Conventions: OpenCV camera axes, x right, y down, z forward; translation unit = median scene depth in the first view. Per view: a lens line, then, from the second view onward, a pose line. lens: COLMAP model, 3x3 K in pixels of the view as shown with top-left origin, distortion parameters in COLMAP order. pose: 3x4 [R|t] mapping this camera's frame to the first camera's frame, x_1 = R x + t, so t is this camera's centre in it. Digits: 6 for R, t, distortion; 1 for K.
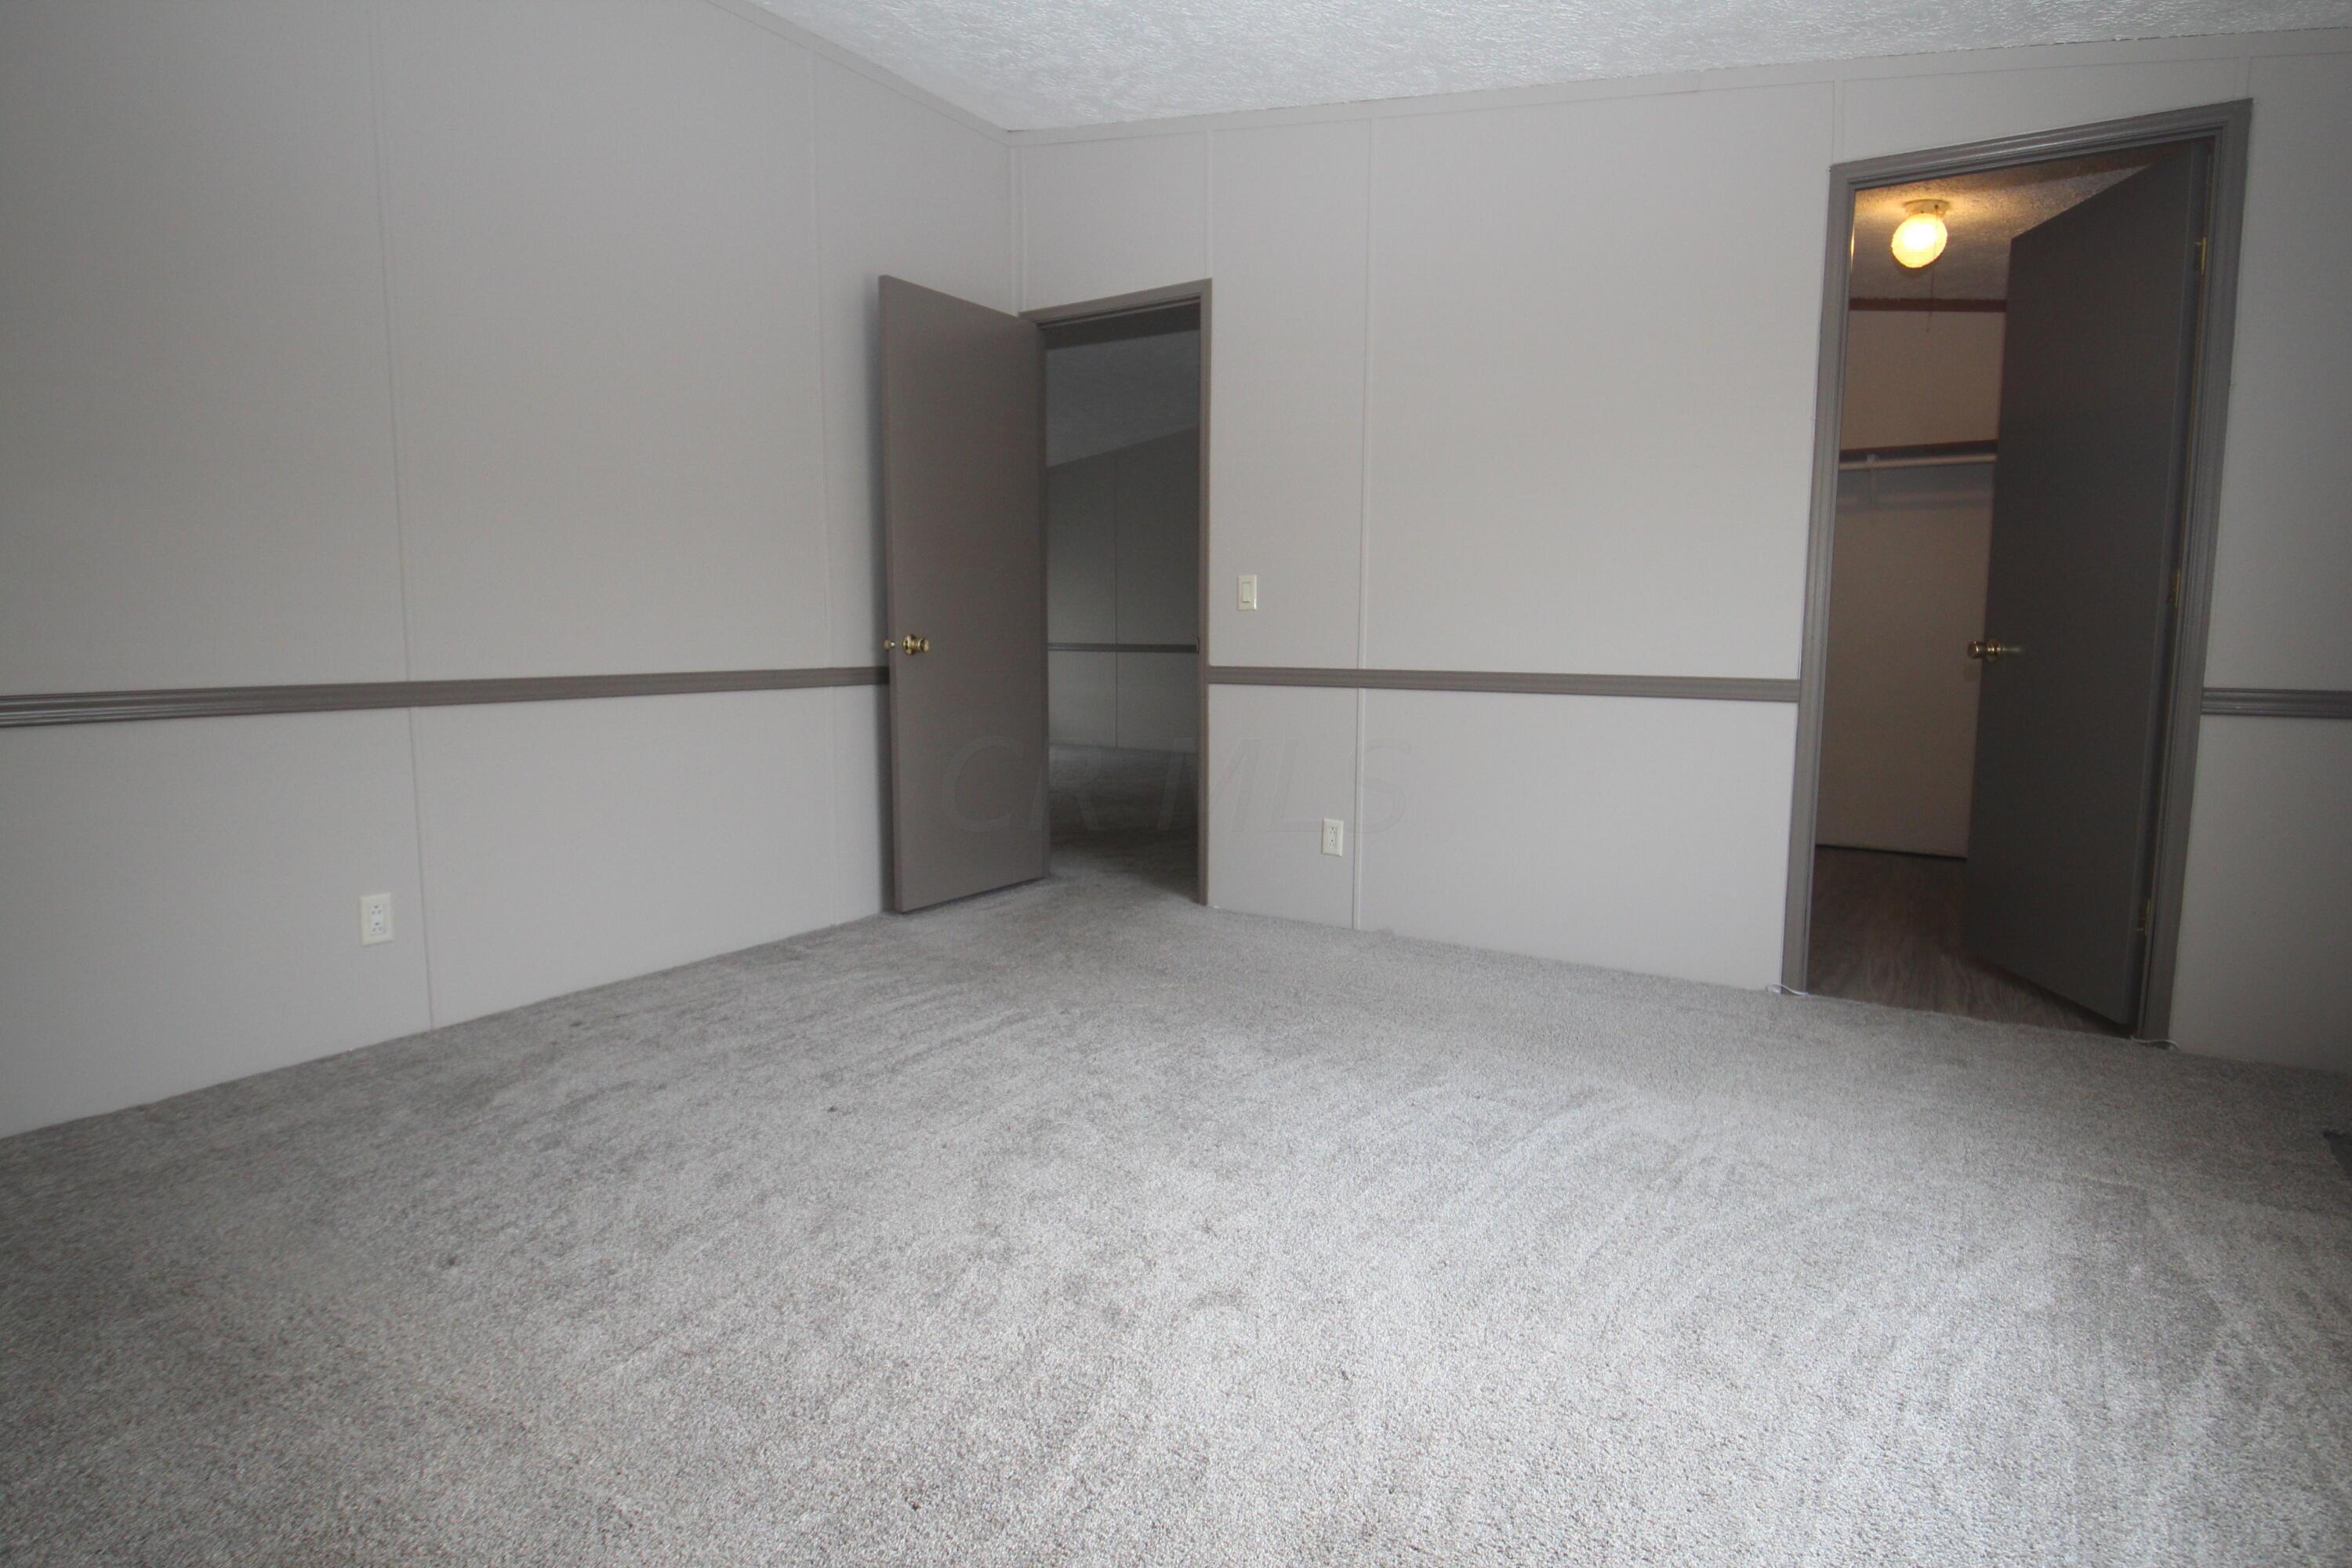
lens RADIAL K [[1338.9, 0, 1173.4], [0, 1338.9, 770.2], [0, 0, 1]] dist [0.049827, -0.080486]
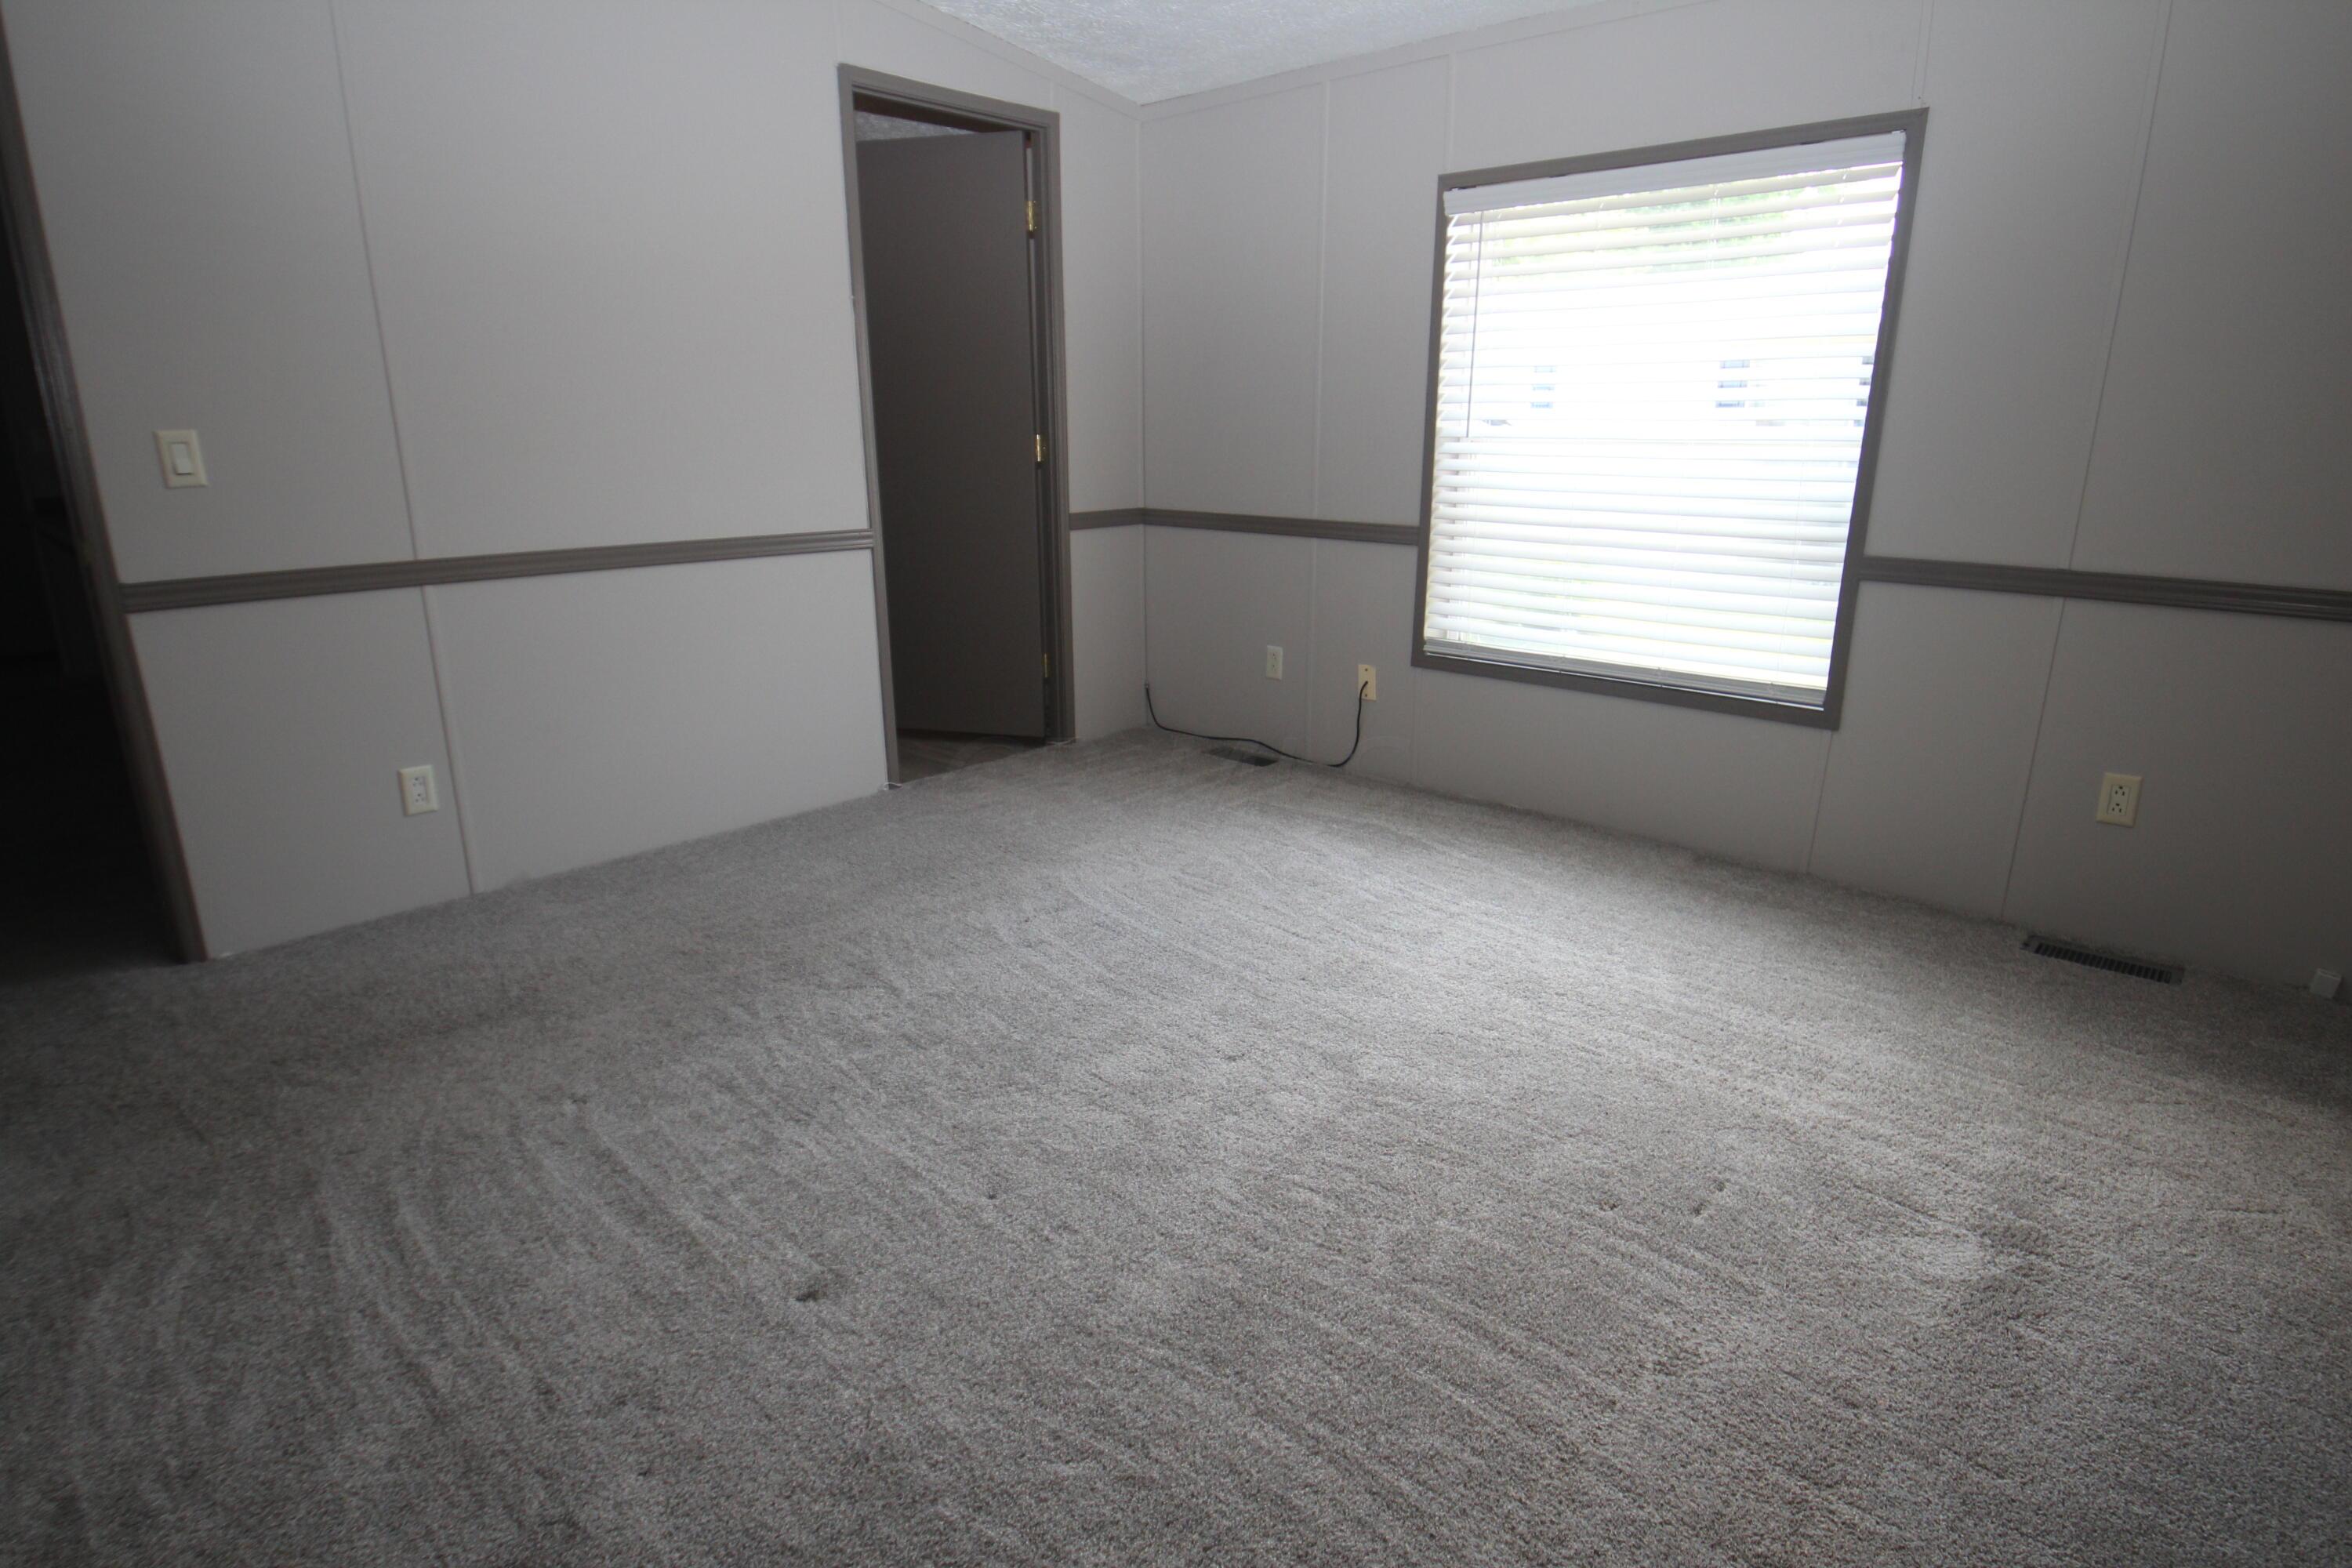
lens RADIAL K [[1344.4, 0, 1184.6], [0, 1344.4, 781.4], [0, 0, 1]] dist [0.041846, -0.066565]
pose [[0.081659, -0.265082, 0.960762, -0.747939], [0.103497, 0.961025, 0.256358, -0.136160], [-0.991272, 0.078502, 0.105912, 0.656296]]
